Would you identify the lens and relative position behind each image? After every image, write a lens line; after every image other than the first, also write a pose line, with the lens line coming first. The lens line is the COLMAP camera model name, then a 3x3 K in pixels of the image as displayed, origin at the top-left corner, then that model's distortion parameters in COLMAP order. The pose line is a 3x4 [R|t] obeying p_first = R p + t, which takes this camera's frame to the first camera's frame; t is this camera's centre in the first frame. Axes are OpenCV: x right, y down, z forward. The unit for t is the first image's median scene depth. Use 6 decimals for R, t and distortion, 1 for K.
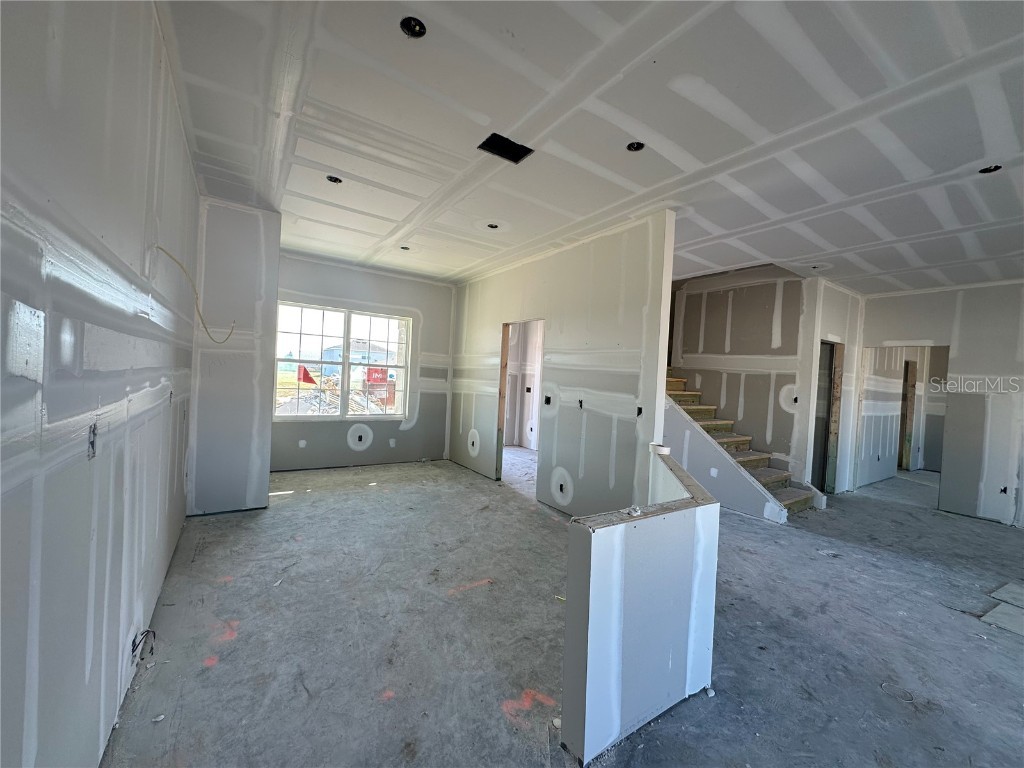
lens RADIAL K [[414.3, 0, 512.0], [0, 414.3, 384.0], [0, 0, 1]] dist [0.000756, 0.000250]
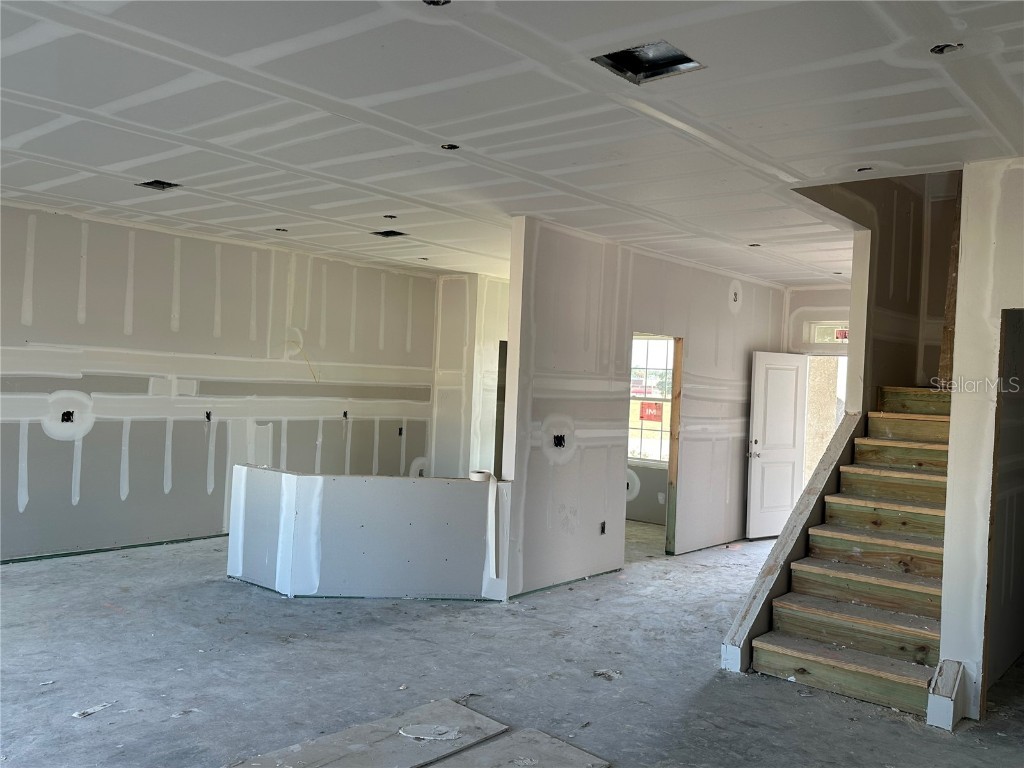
lens RADIAL K [[859.1, 0, 512.0], [0, 859.1, 384.0], [0, 0, 1]] dist [0.096768, -0.000654]
pose [[0.269538, -0.035562, -0.962333, 2.371387], [-0.047060, 0.997637, -0.050048, 0.043840], [0.961839, 0.058777, 0.267228, 0.554048]]
